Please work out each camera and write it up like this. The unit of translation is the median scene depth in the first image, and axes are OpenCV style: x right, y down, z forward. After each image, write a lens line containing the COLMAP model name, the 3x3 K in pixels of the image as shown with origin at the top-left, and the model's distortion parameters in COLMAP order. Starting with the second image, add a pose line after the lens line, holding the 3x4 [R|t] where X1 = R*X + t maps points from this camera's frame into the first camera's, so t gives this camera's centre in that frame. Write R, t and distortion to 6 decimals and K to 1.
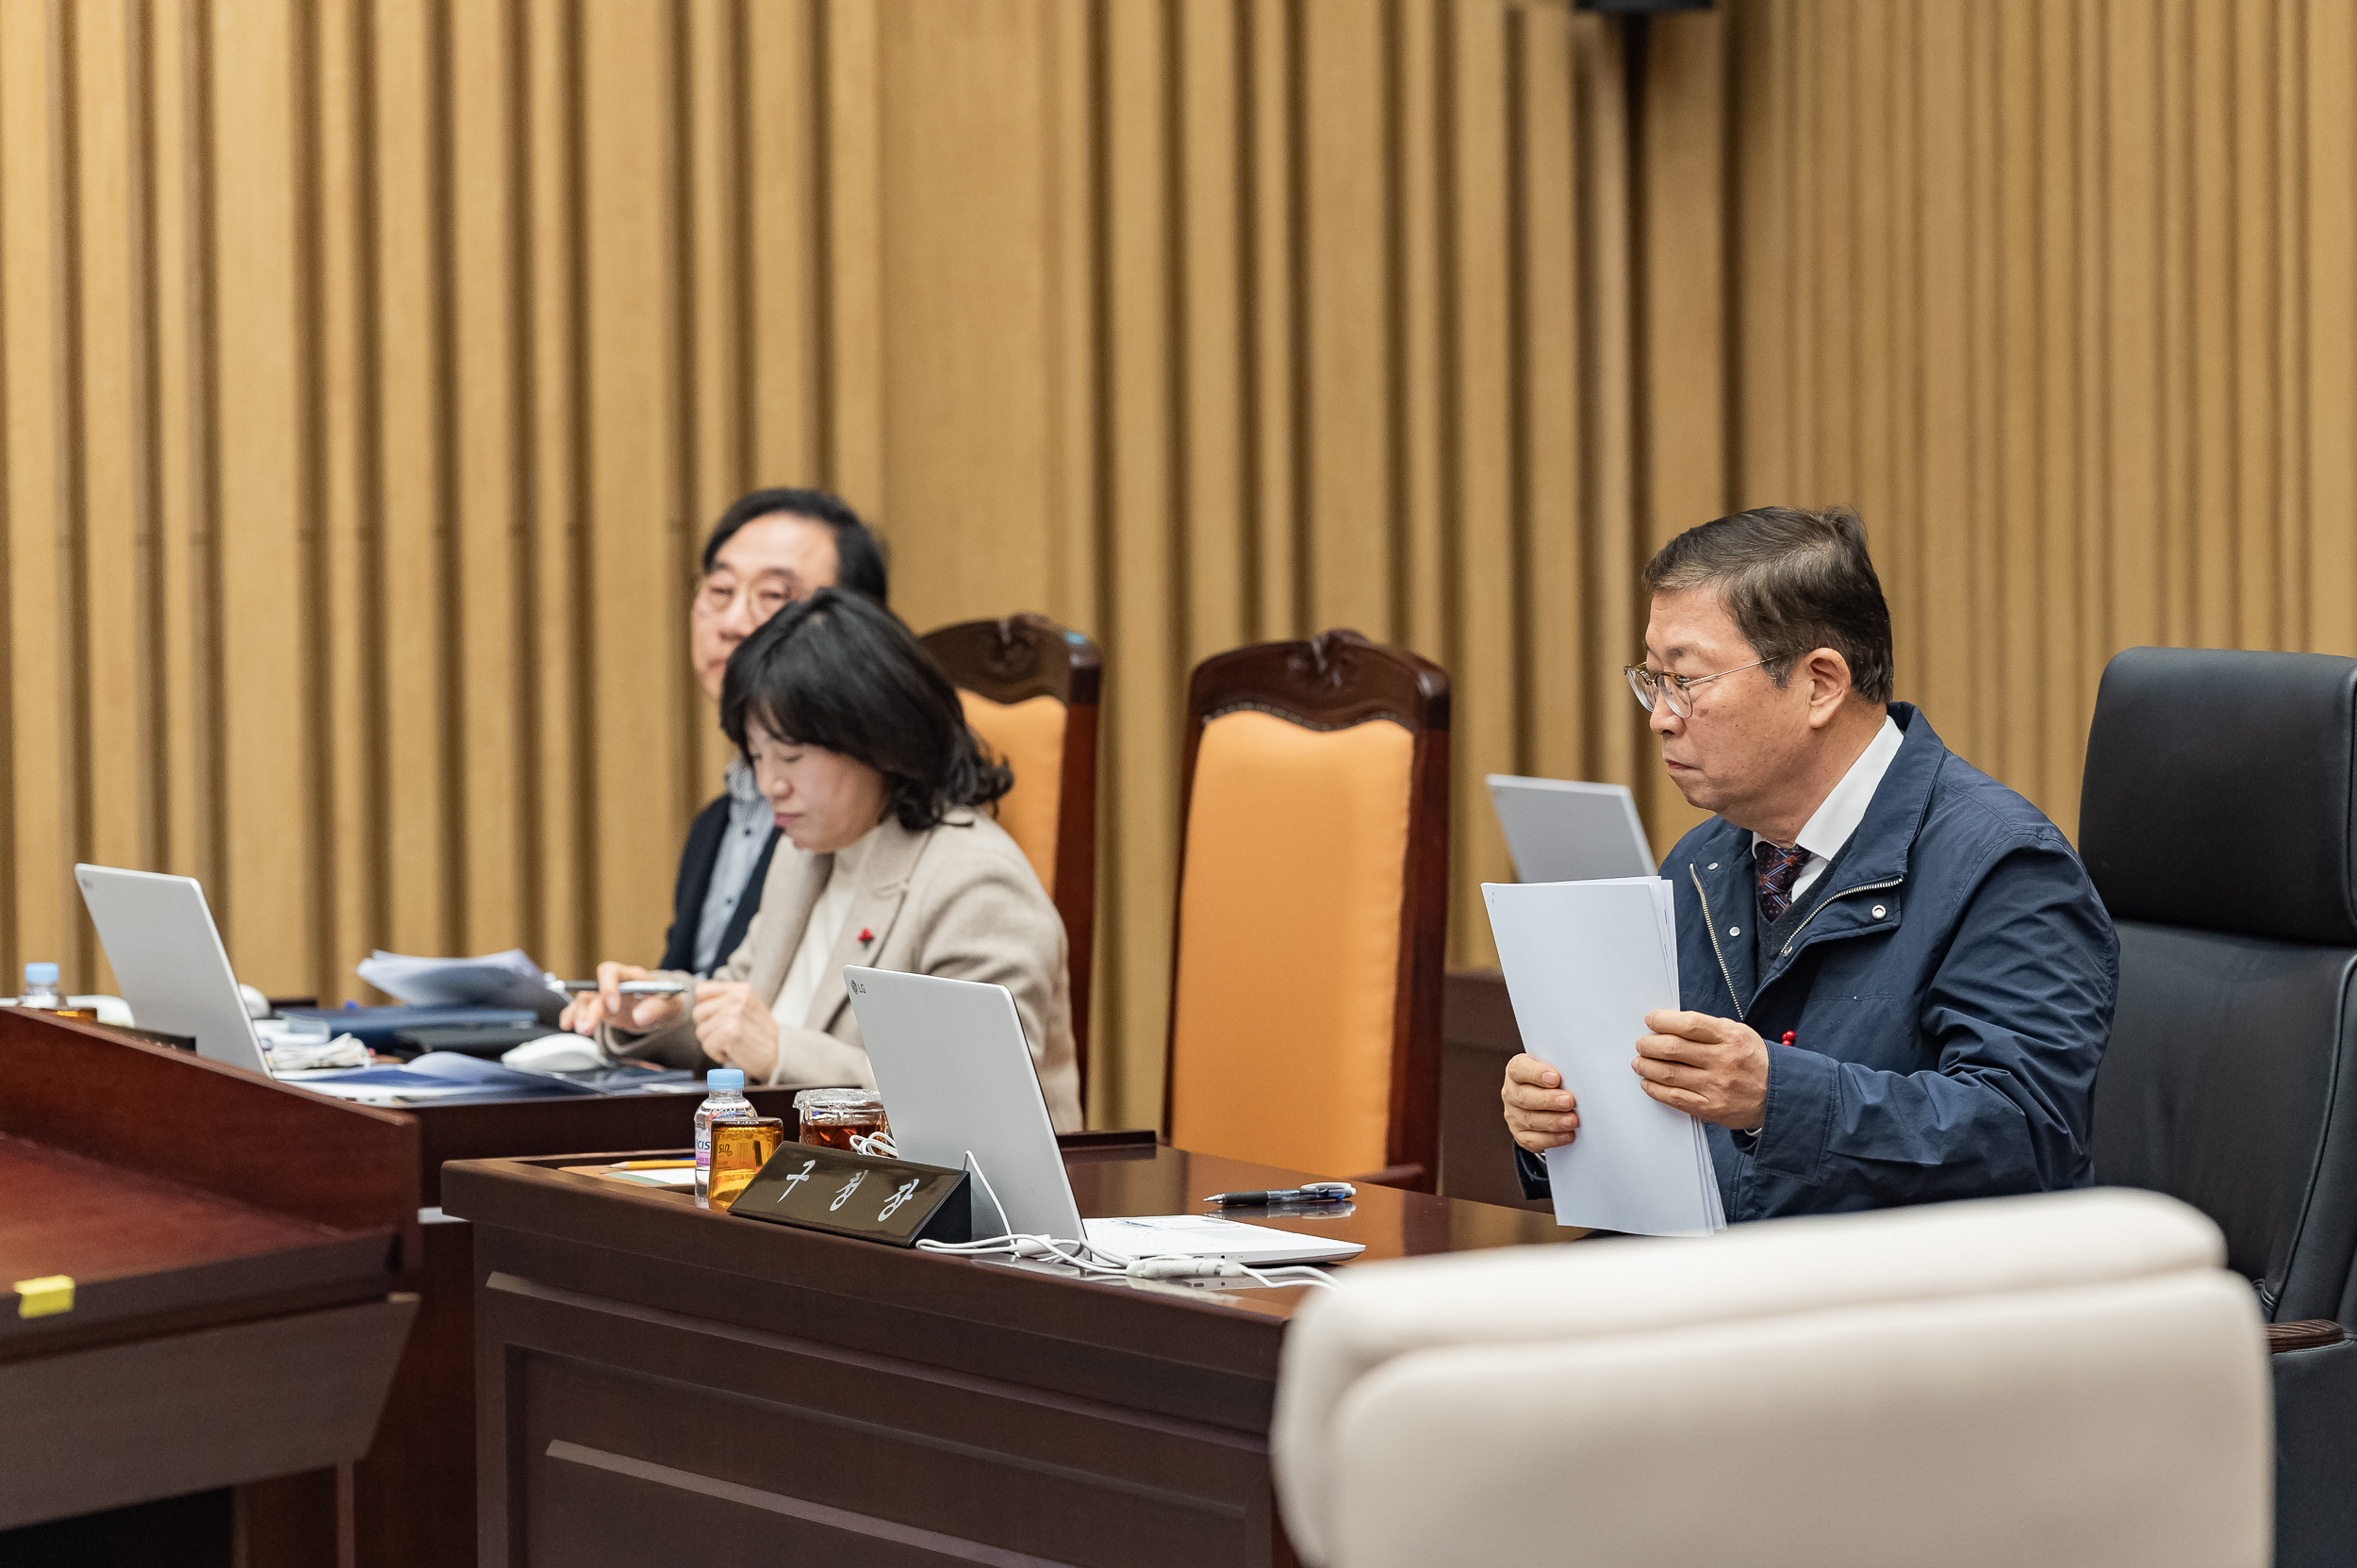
lens RADIAL K [[11646.1, 0, 1175.7], [0, 11646.1, 786.2], [0, 0, 1]] dist [-0.467358, 0.000000]
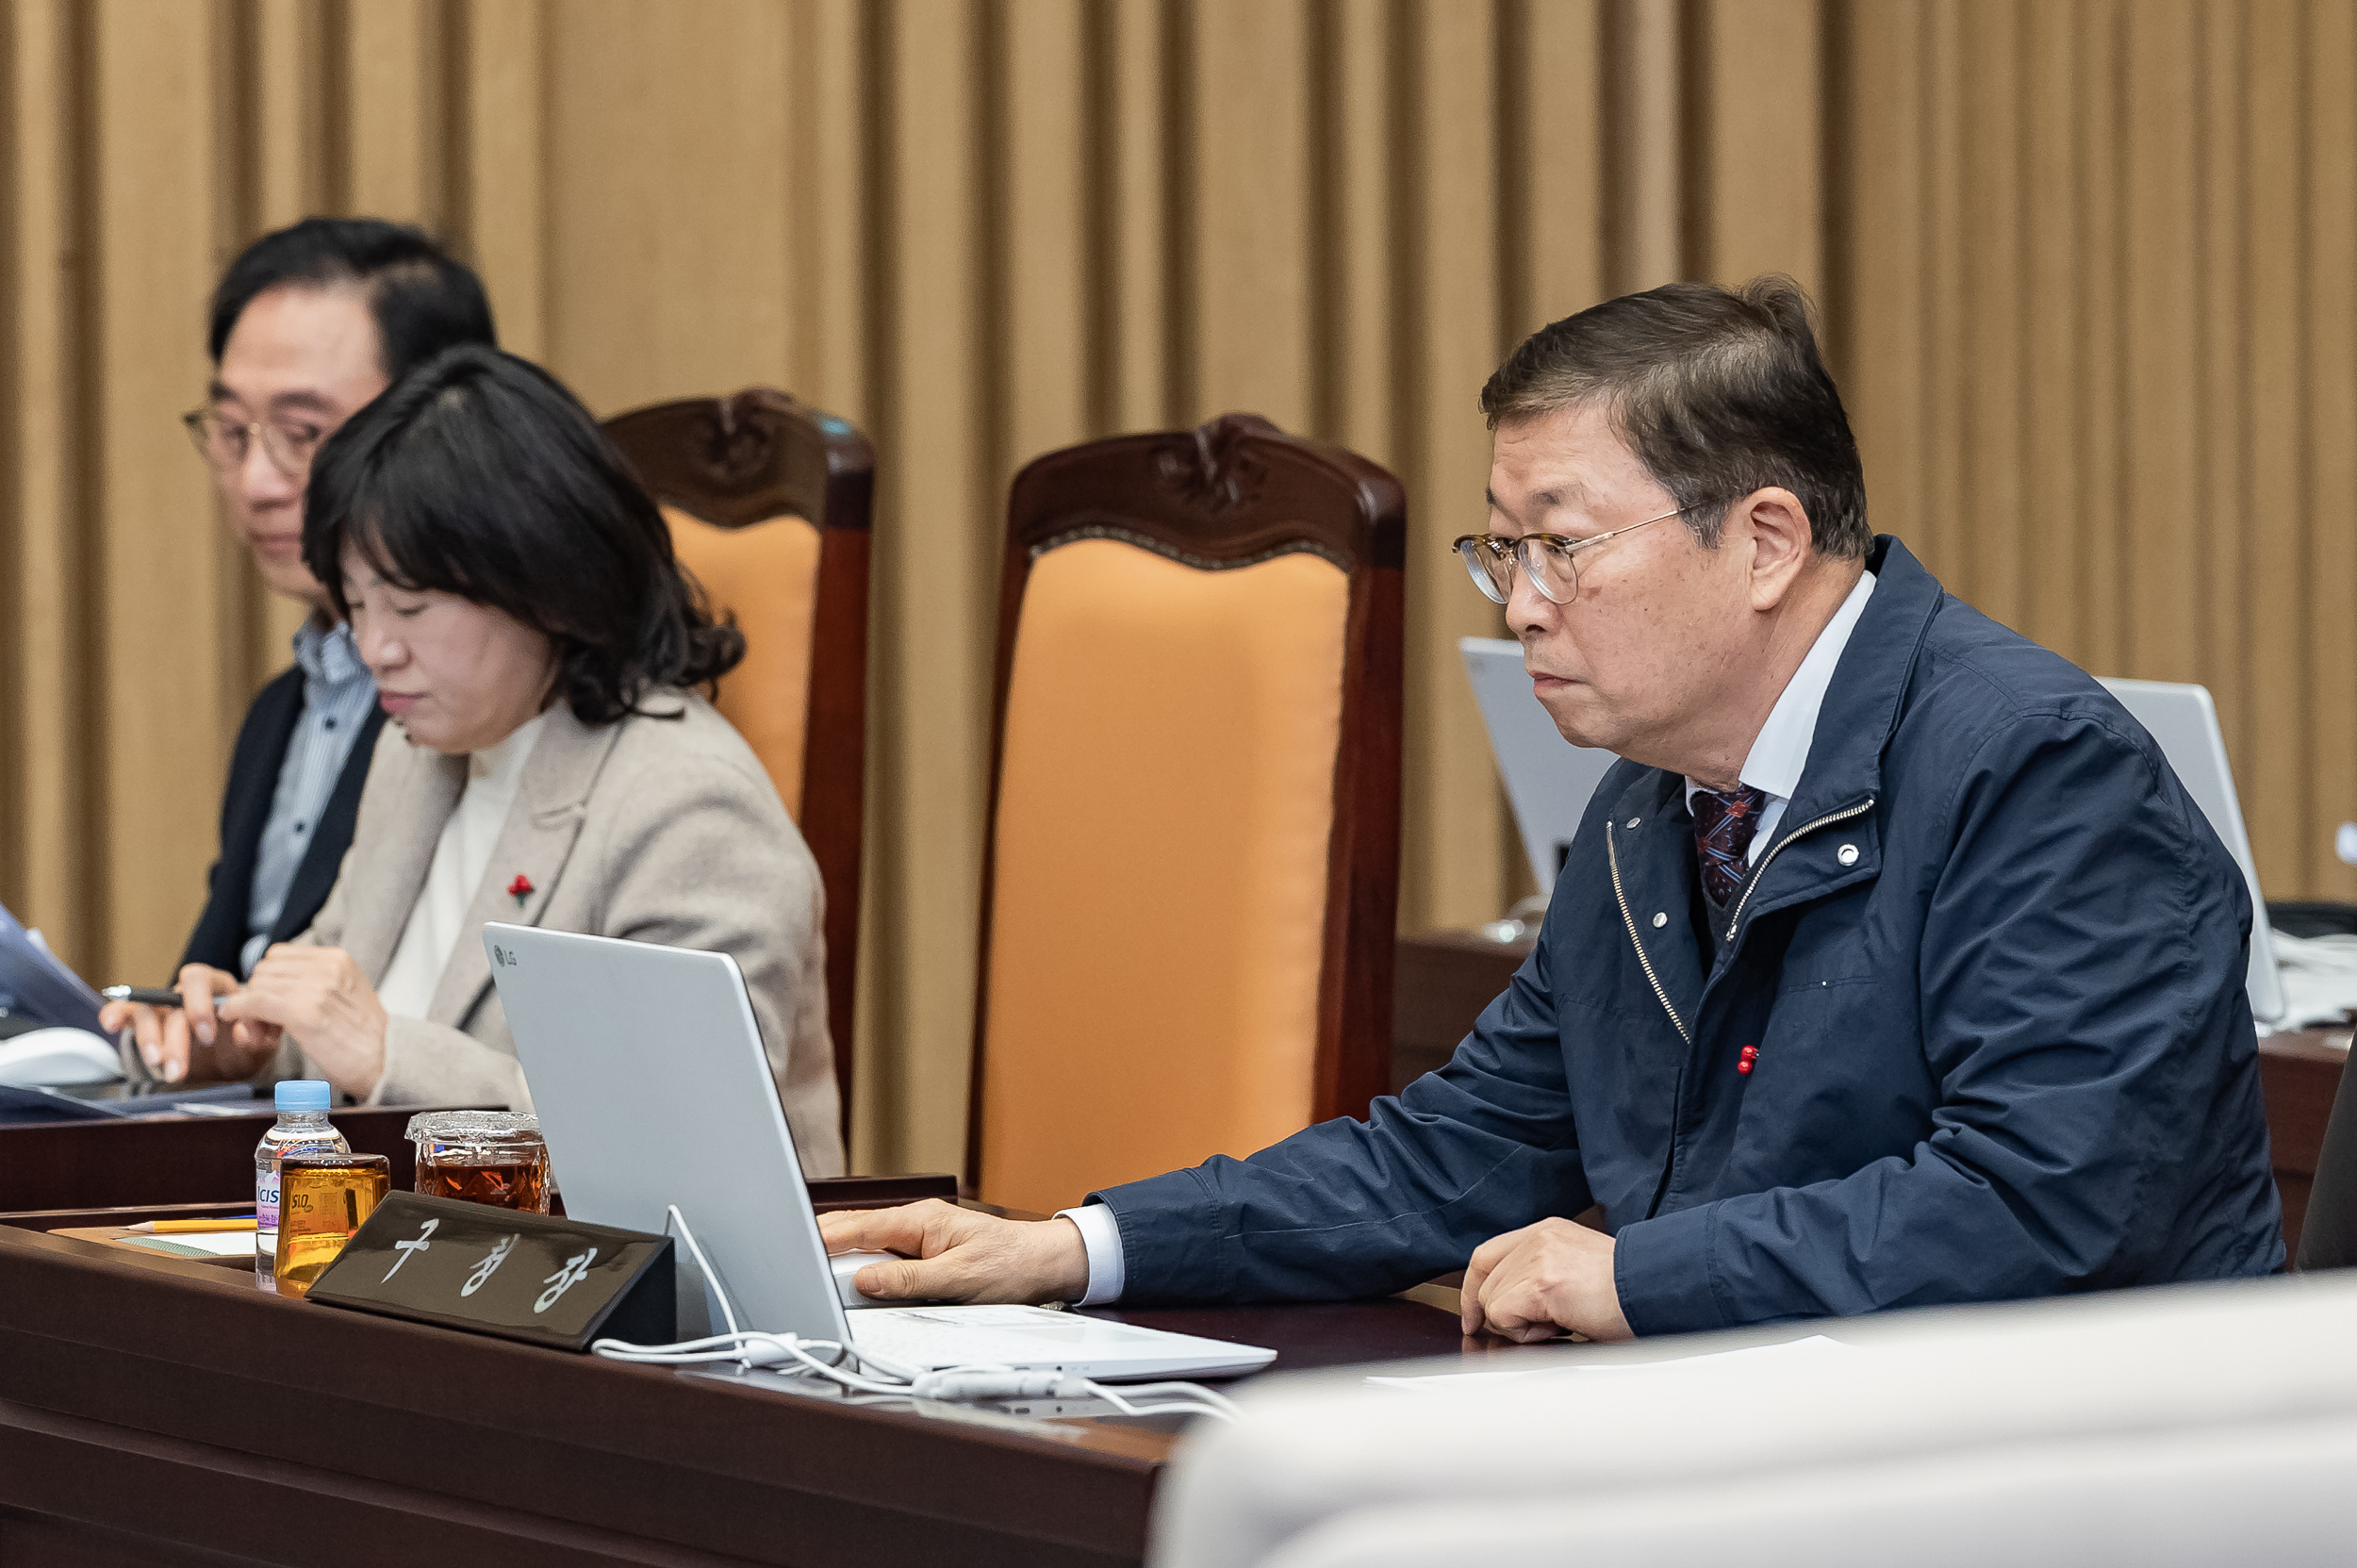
lens RADIAL K [[11646.1, 0, 1180.1], [0, 11646.1, 783.9], [0, 0, 1]] dist [-0.467358, 0.000000]
pose [[0.998511, 0.001472, -0.054535, 0.046732], [-0.001394, 0.999998, 0.001462, 0.006417], [0.054537, -0.001384, 0.998511, 0.343981]]
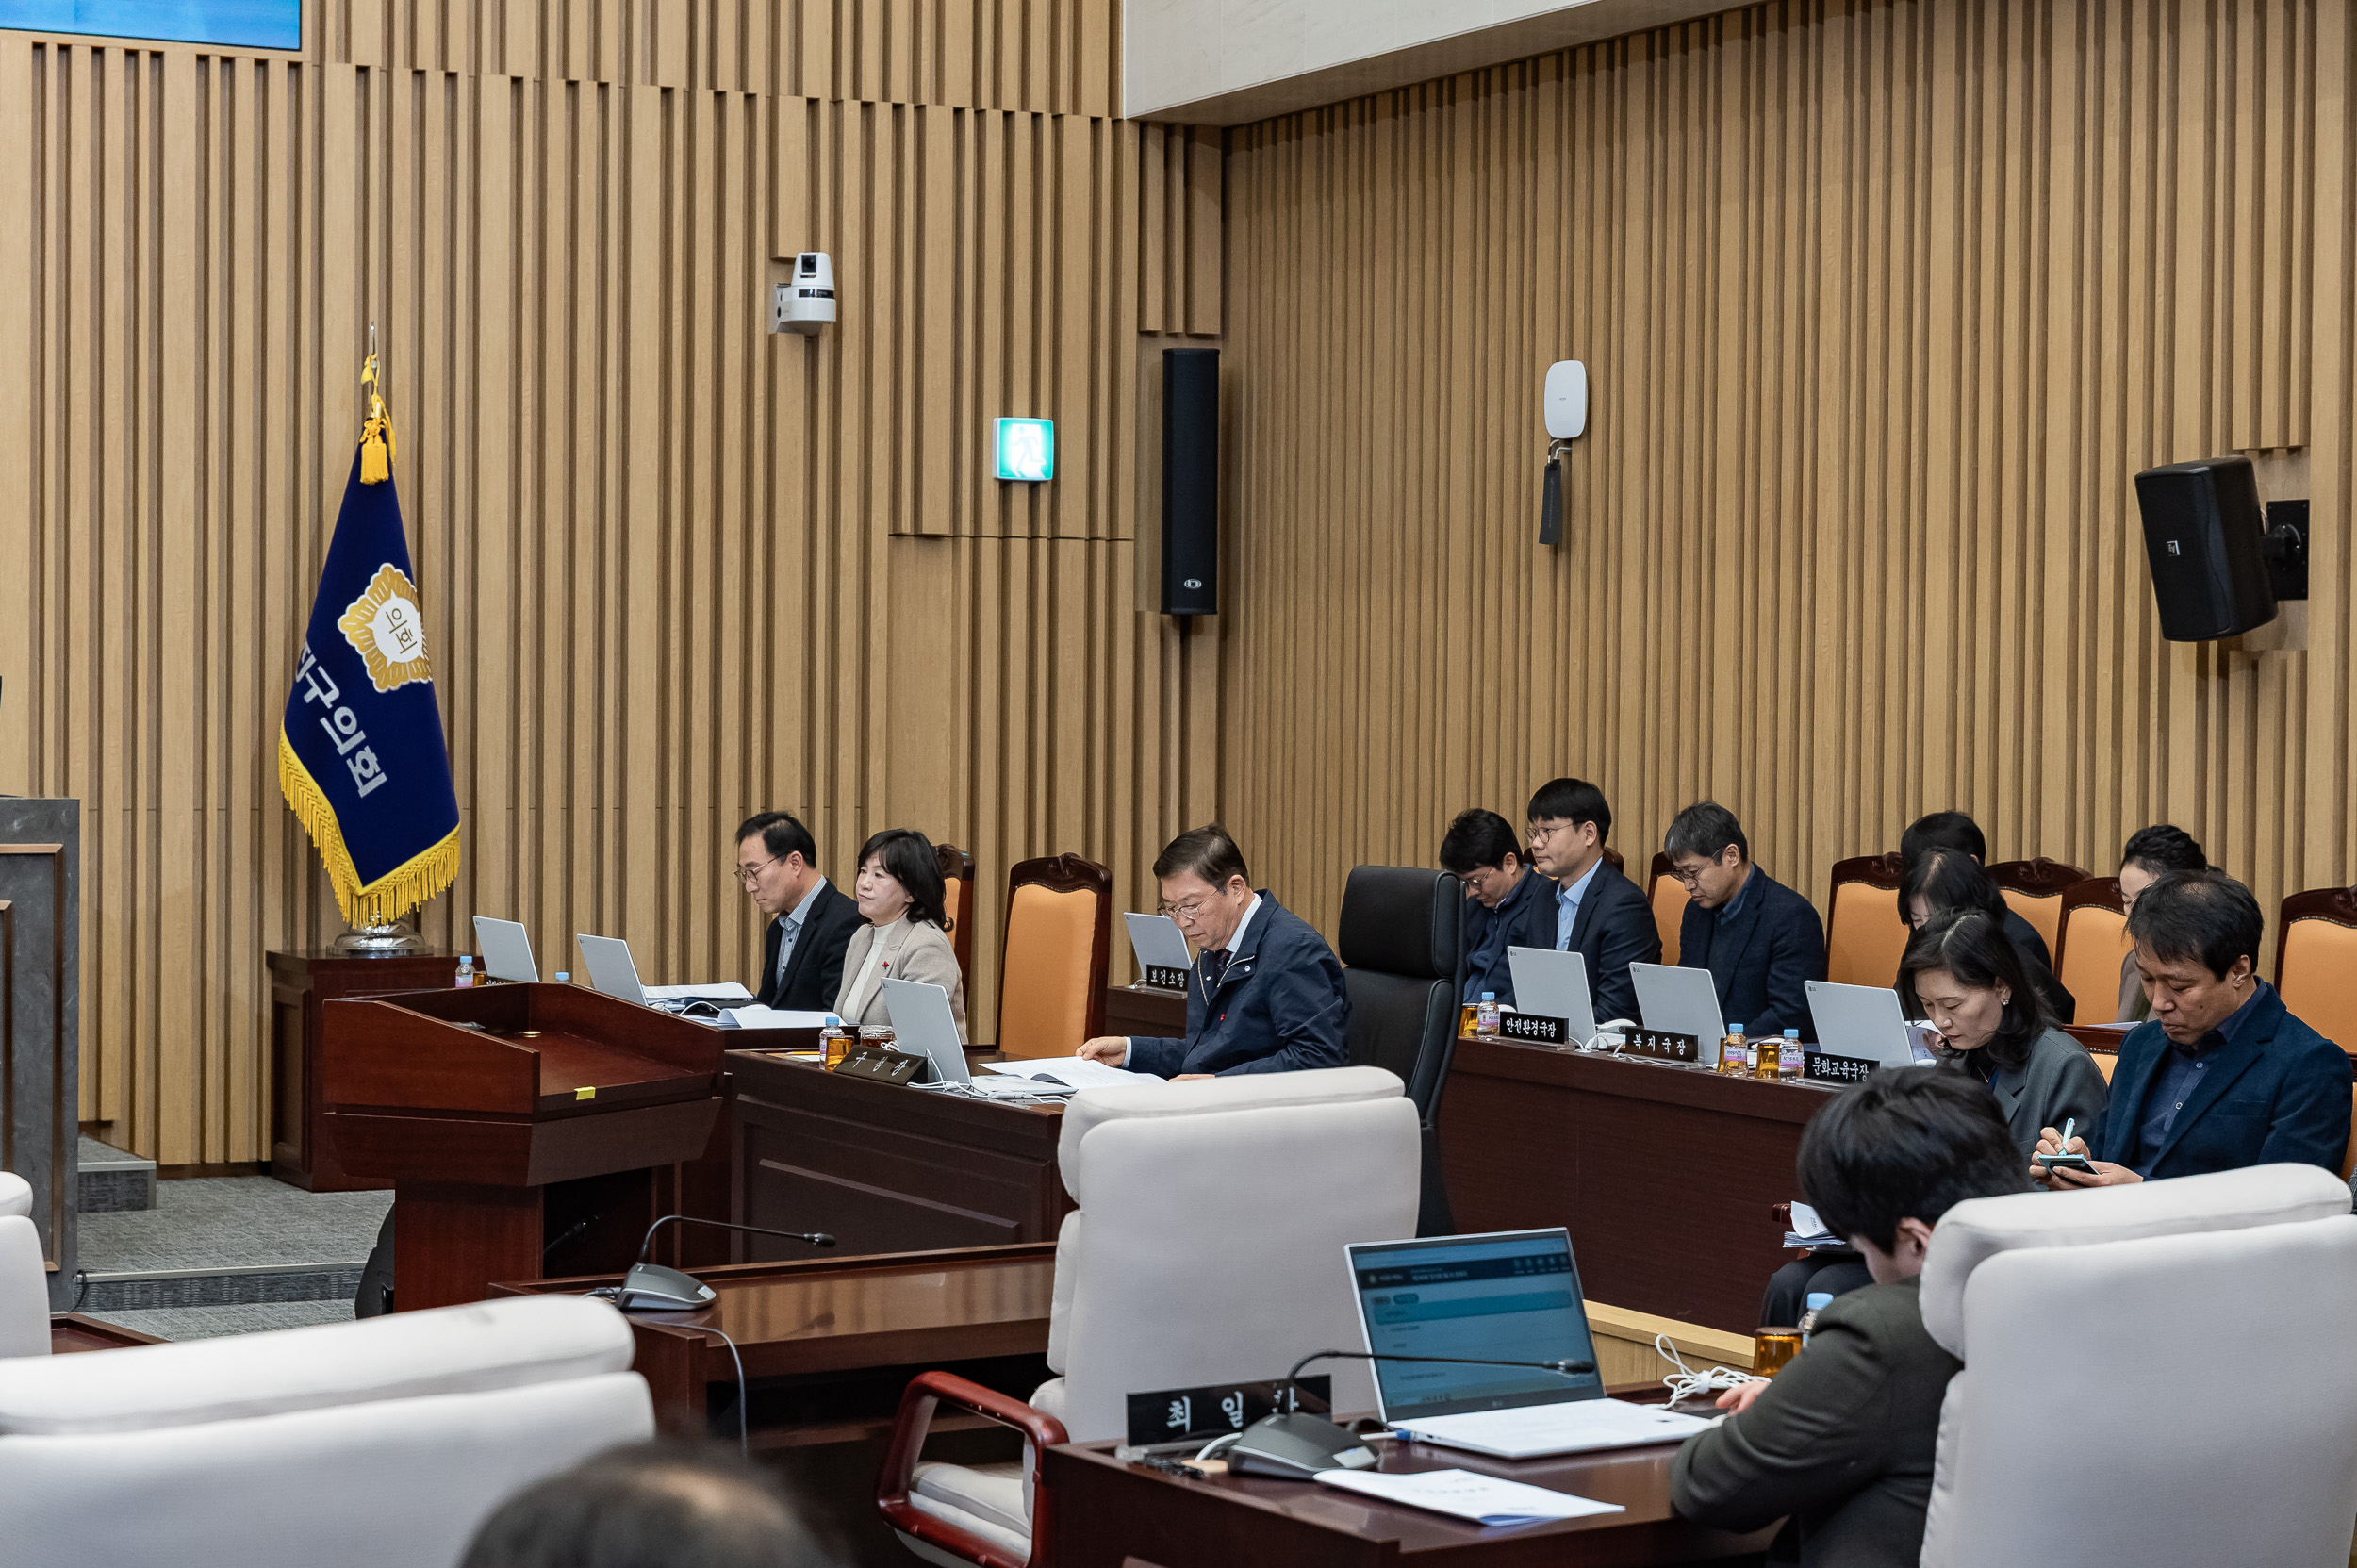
lens RADIAL K [[4712.2, 0, 1157.4], [0, 4712.2, 797.2], [0, 0, 1]] dist [0.054848, 0.000000]
pose [[0.999121, 0.021681, 0.035875, -0.004909], [-0.020770, 0.999457, -0.025562, 0.000604], [-0.036410, 0.024794, 0.999029, -0.058217]]
